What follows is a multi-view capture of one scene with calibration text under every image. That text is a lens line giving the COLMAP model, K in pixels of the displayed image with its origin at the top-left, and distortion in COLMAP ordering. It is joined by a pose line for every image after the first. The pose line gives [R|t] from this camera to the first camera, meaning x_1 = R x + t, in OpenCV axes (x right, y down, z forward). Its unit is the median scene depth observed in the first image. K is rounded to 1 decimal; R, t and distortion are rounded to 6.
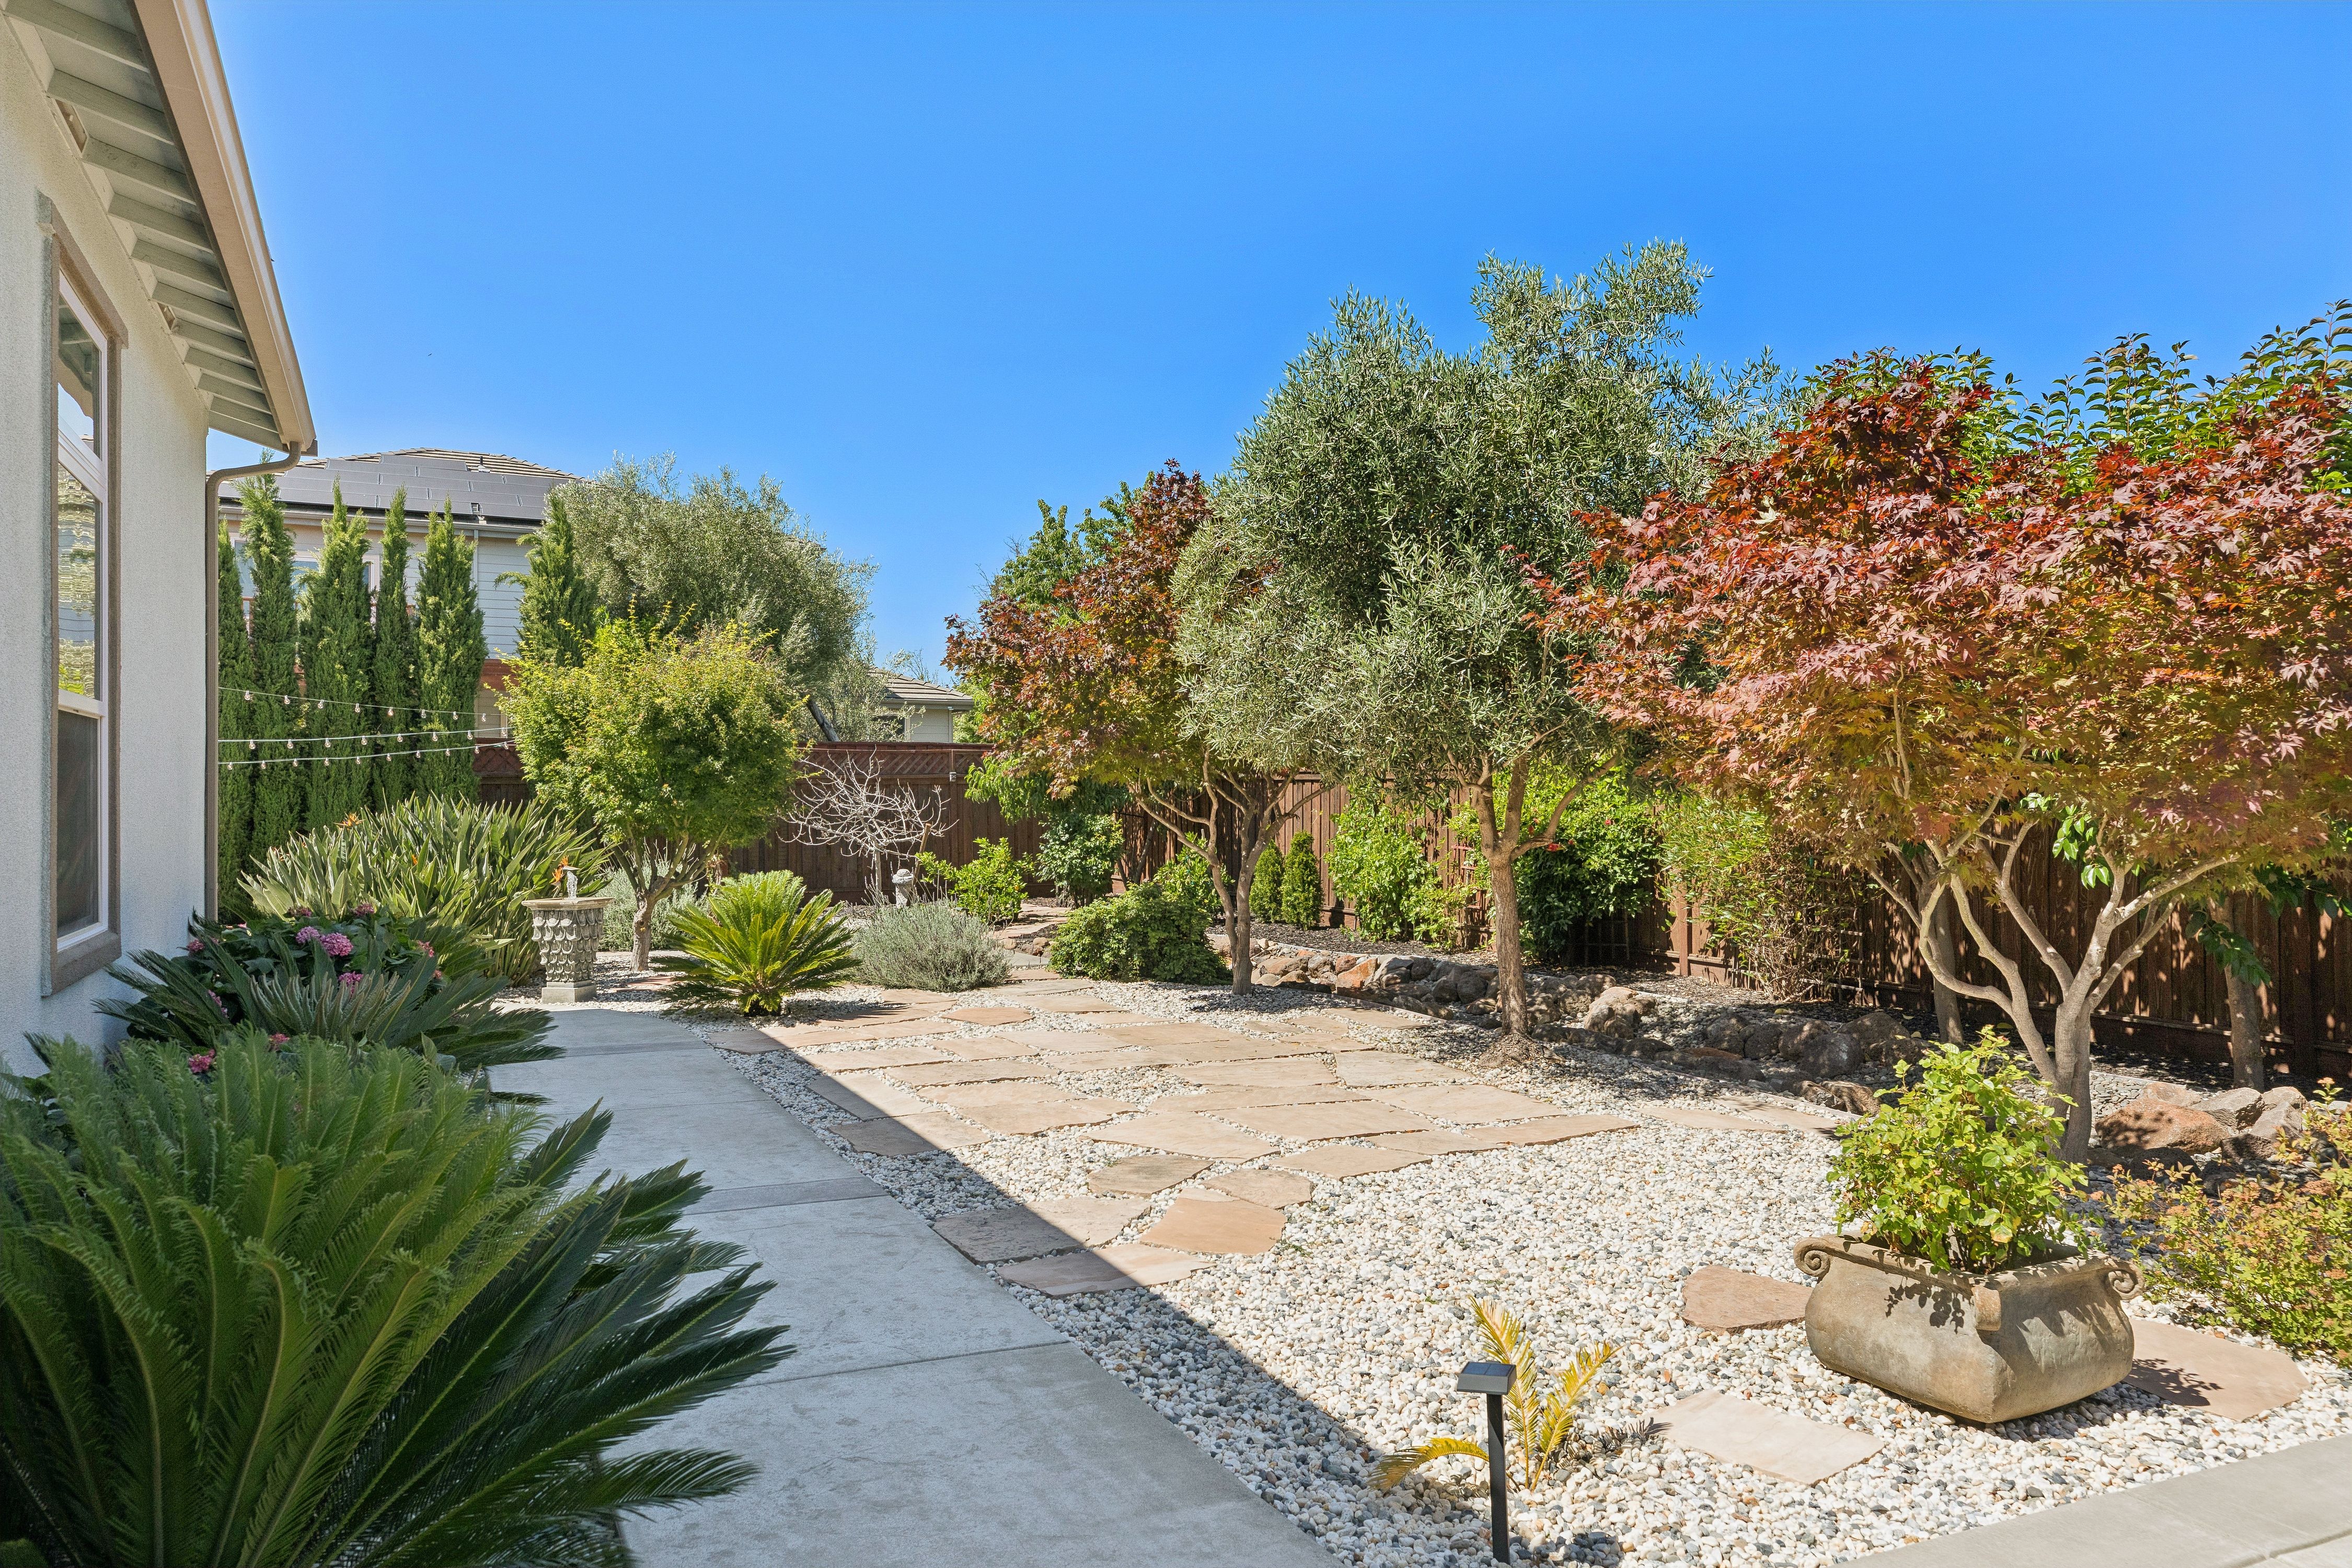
lens RADIAL K [[1592.2, 0, 1176.0], [0, 1592.2, 784.0], [0, 0, 1]] dist [0.024004, 0.000139]
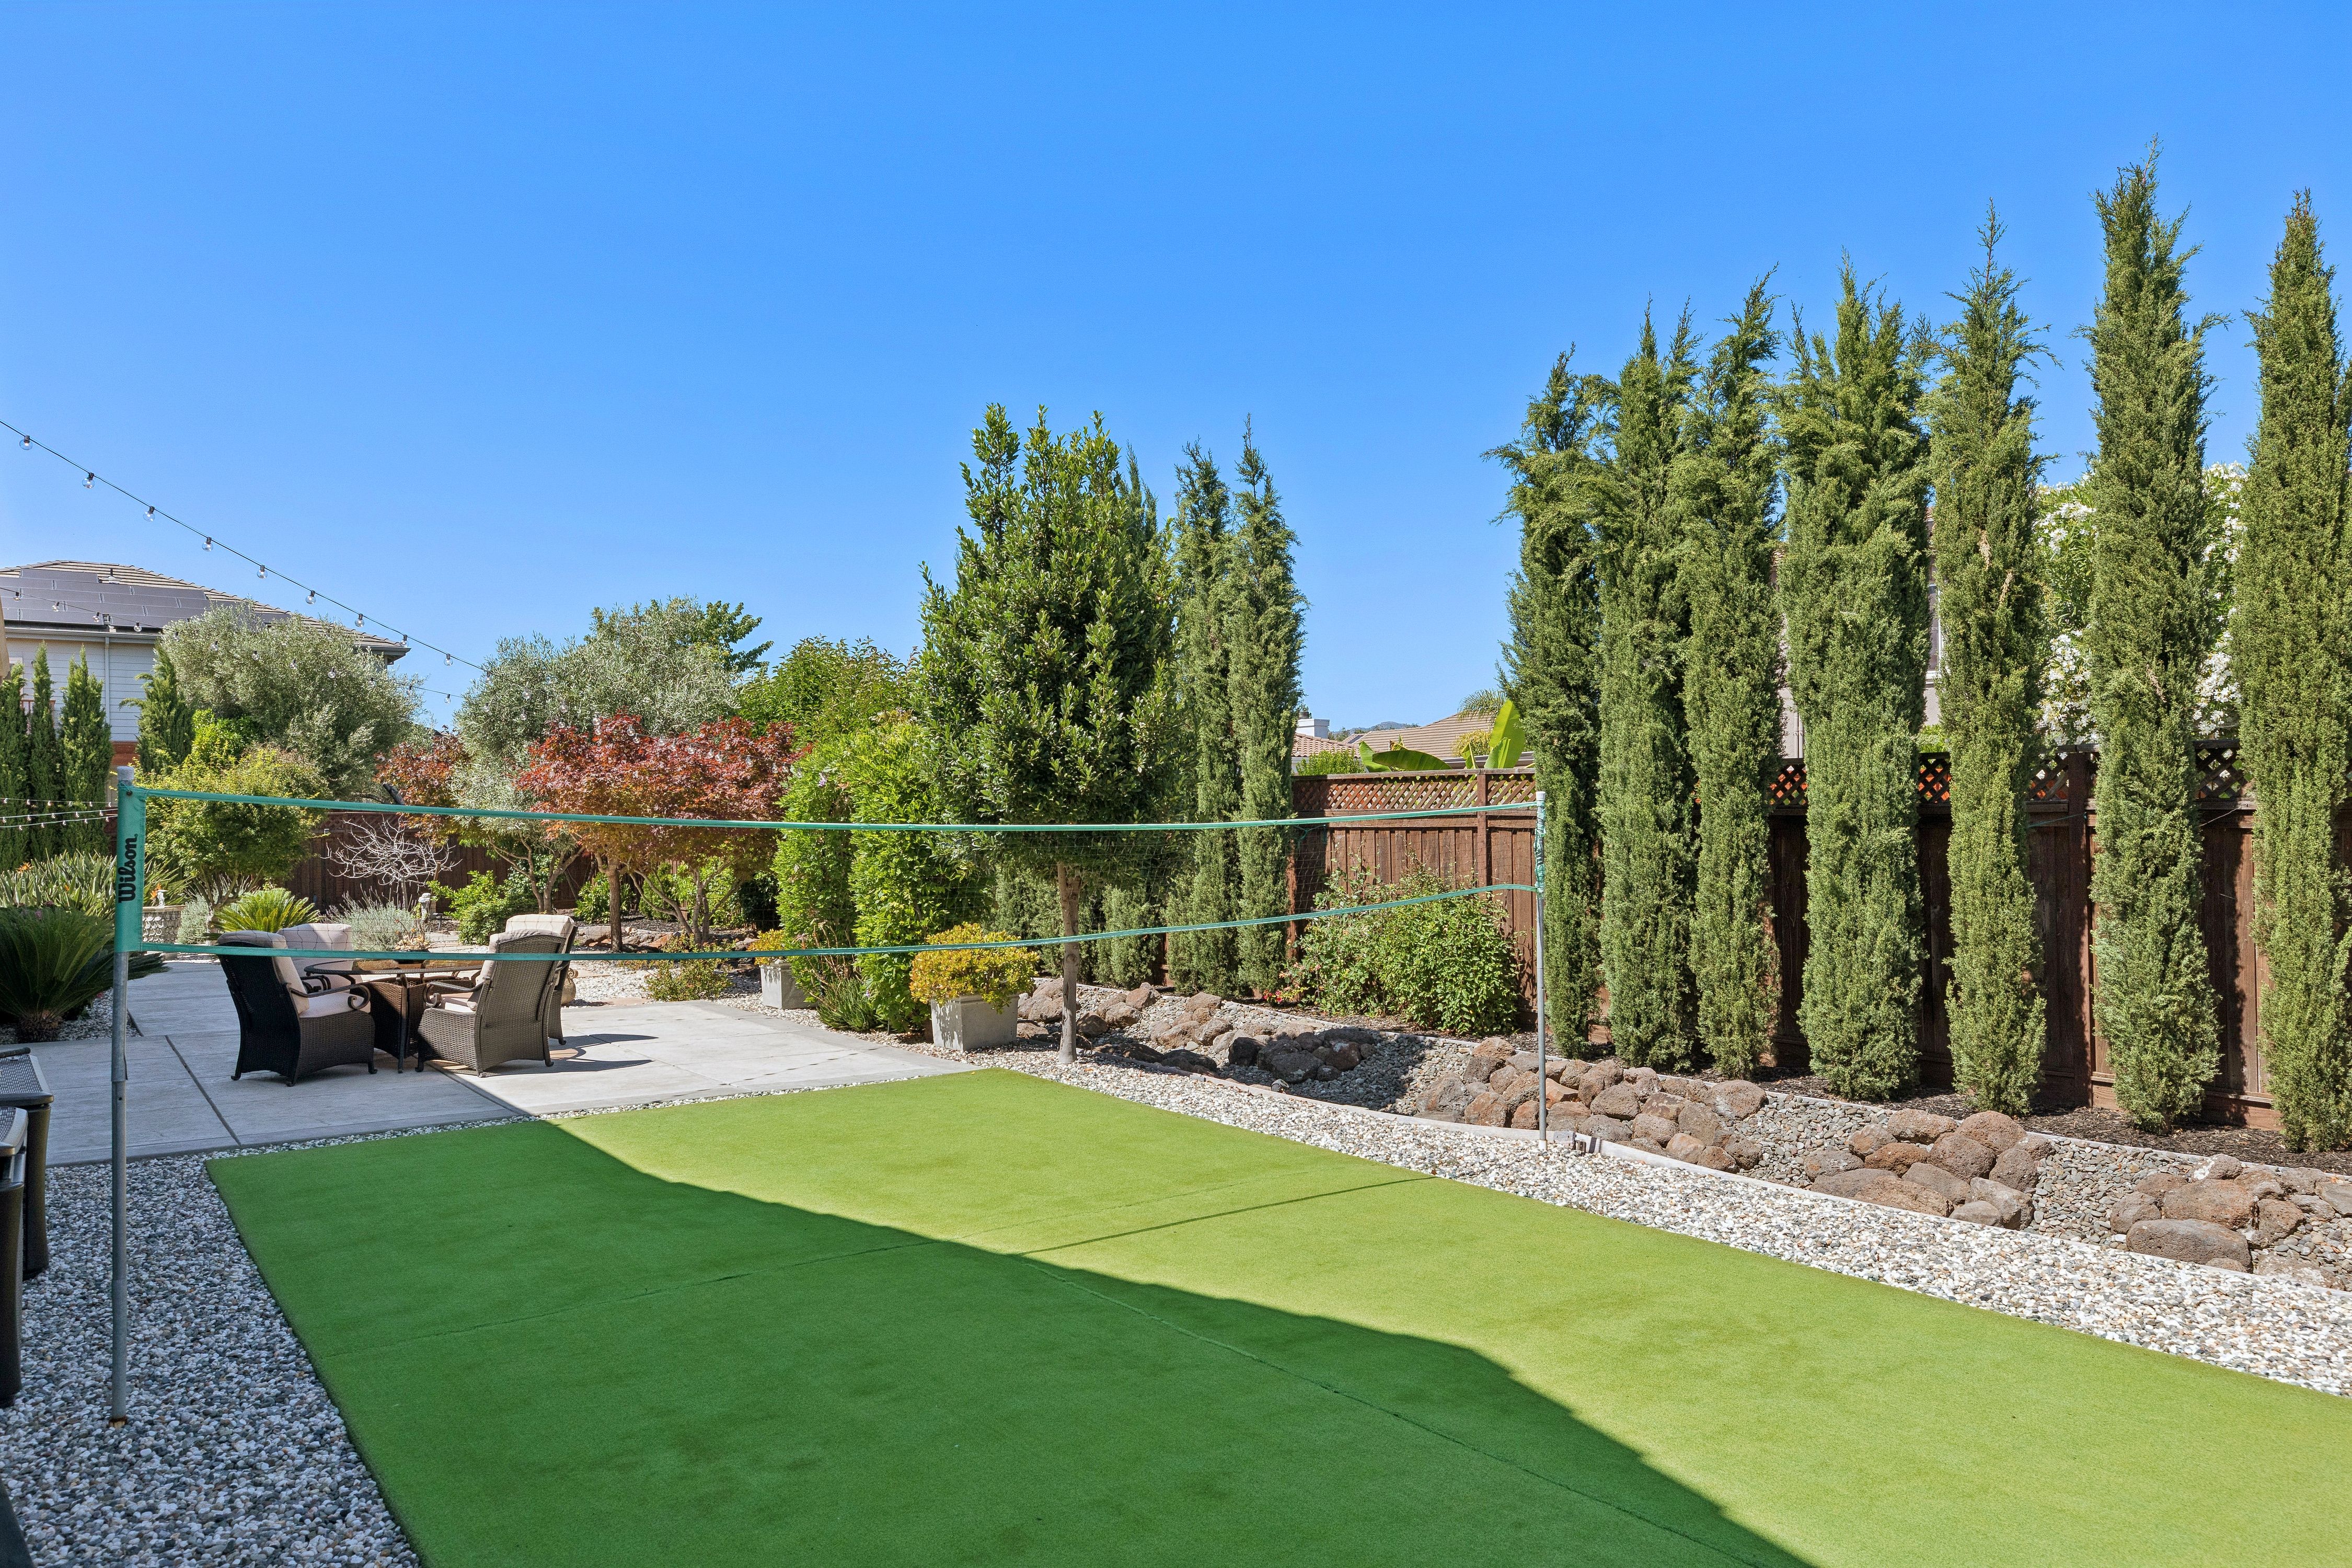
lens RADIAL K [[1542.3, 0, 1179.3], [0, 1542.3, 818.0], [0, 0, 1]] dist [0.002342, 0.000903]
pose [[0.981921, -0.014464, 0.188737, 0.281793], [0.014129, 0.999895, 0.003118, -0.012728], [-0.188762, -0.000395, 0.982023, -0.623087]]
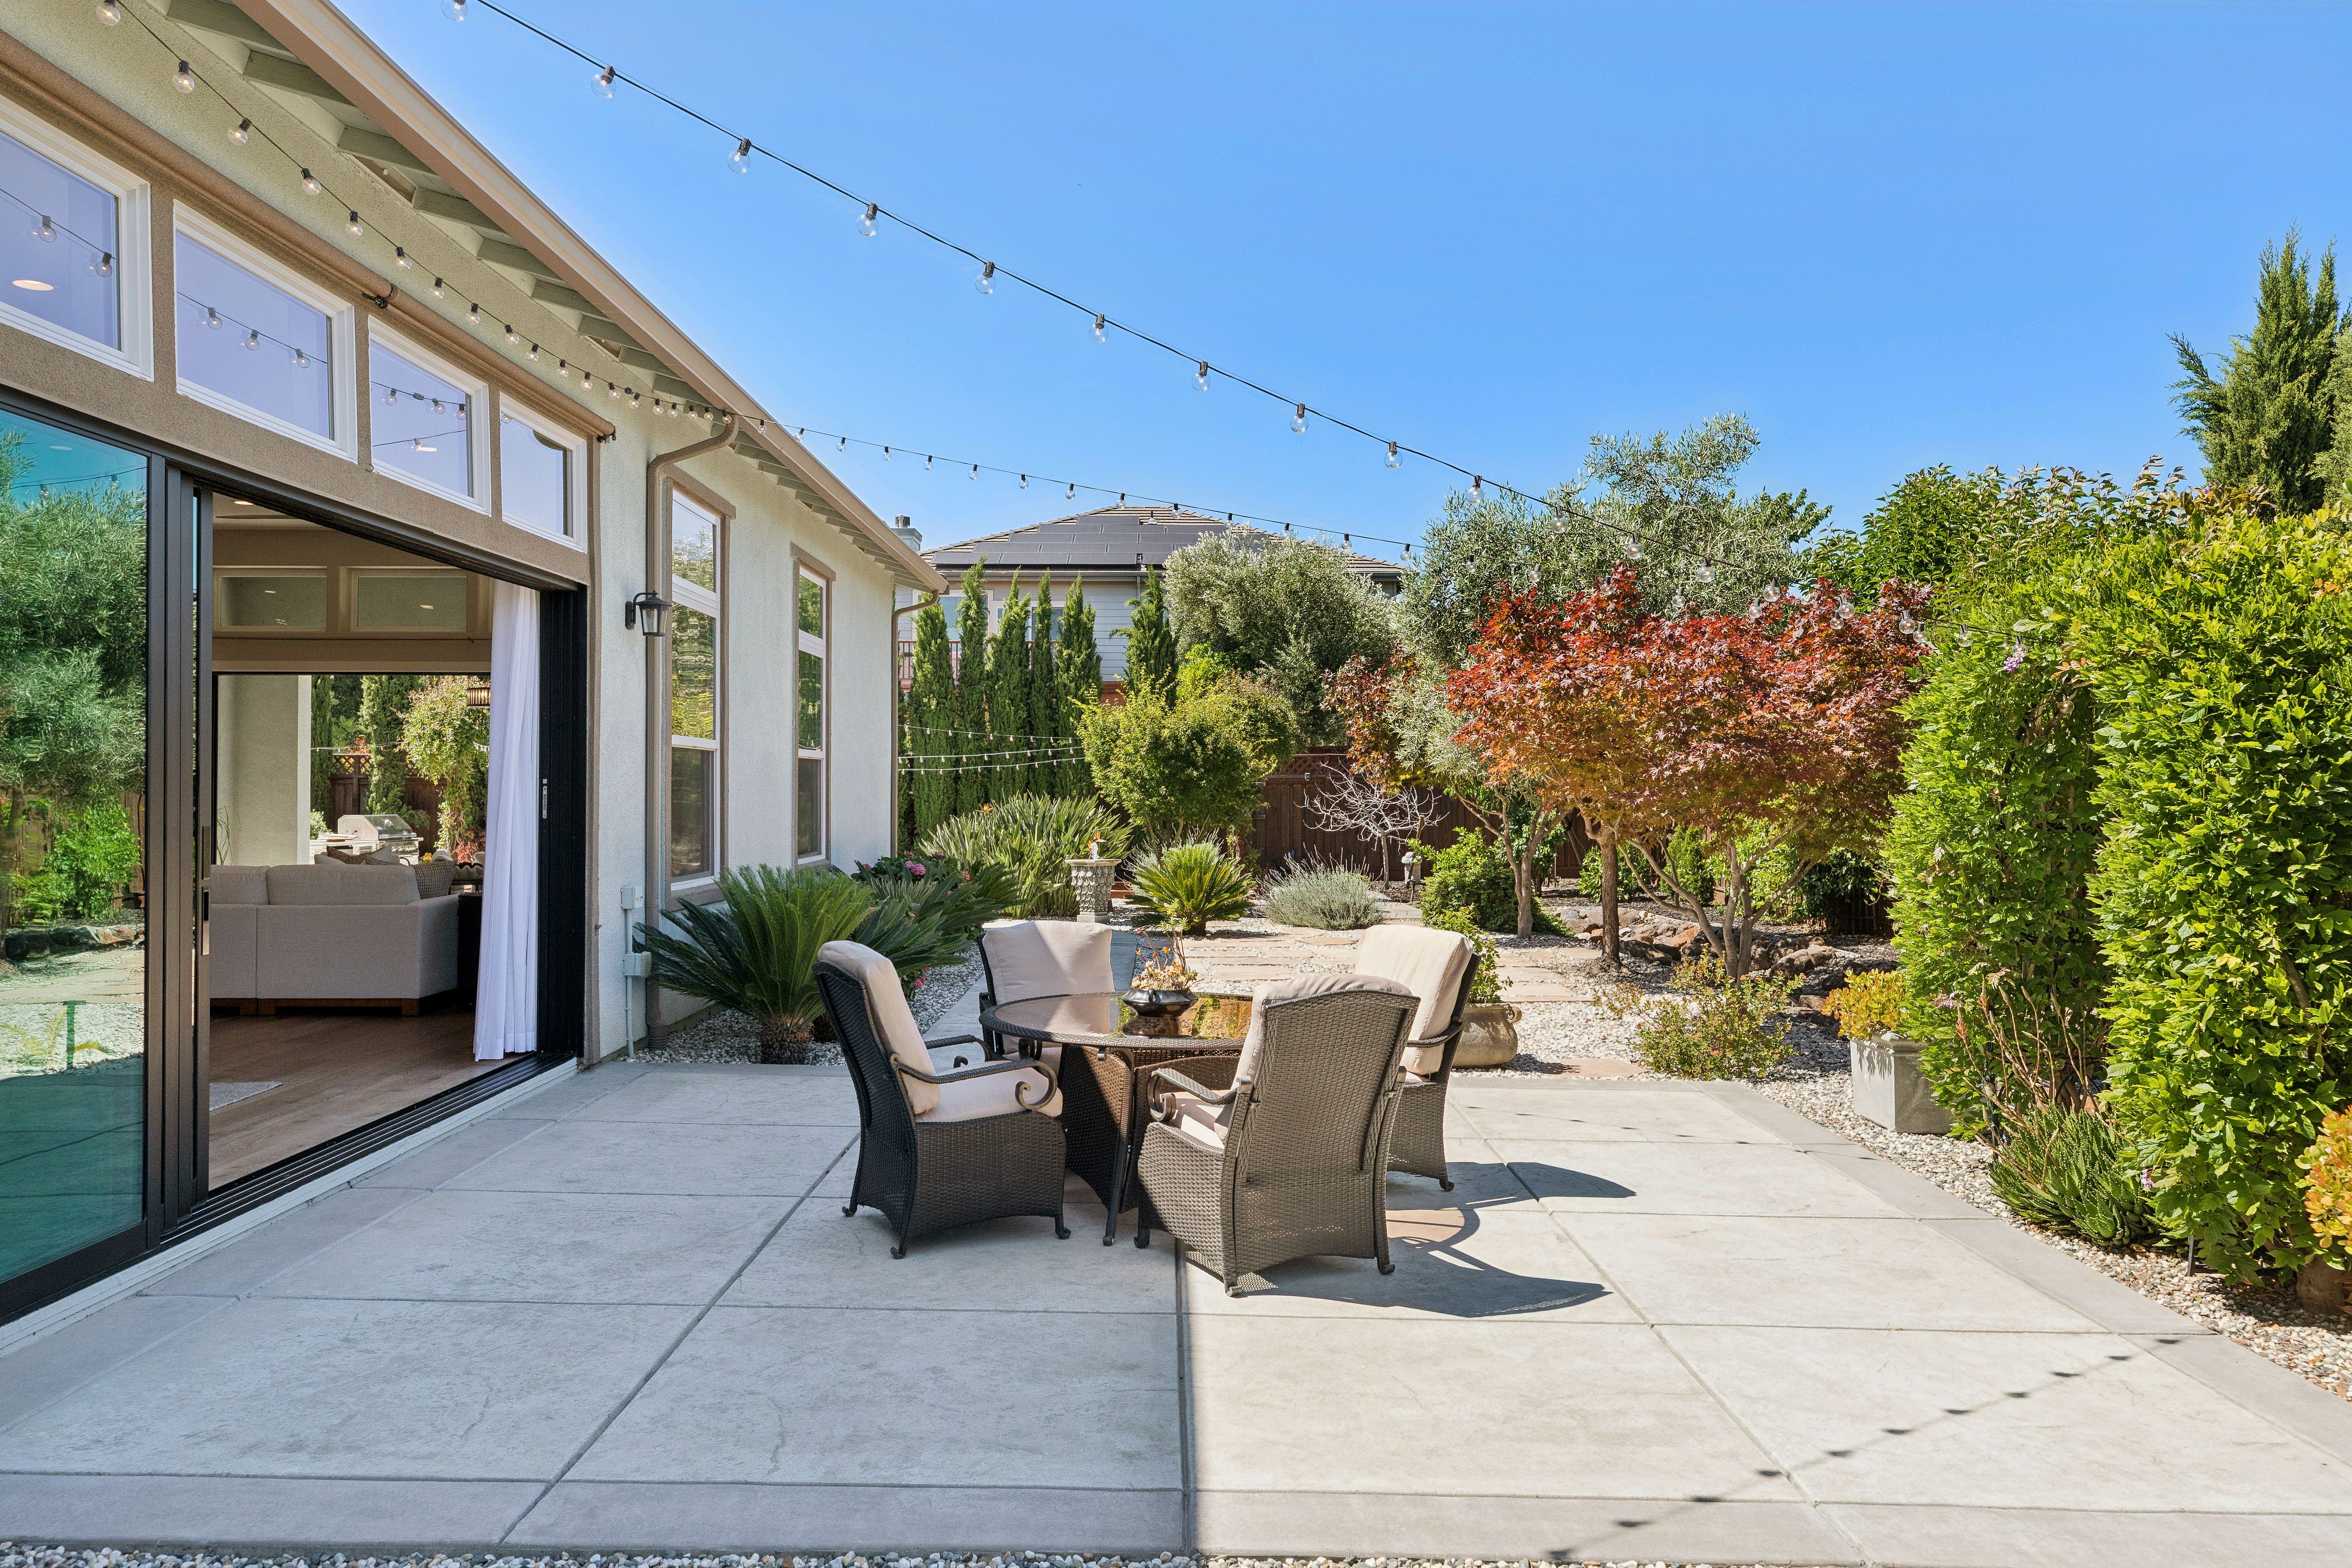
lens RADIAL K [[1677.2, 0, 1176.0], [0, 1677.2, 784.0], [0, 0, 1]] dist [0.026423, 0.000824]
pose [[0.904550, 0.001560, -0.426365, 0.248055], [0.000597, 0.999988, 0.004926, -0.006598], [0.426368, -0.004710, 0.904538, -0.286837]]
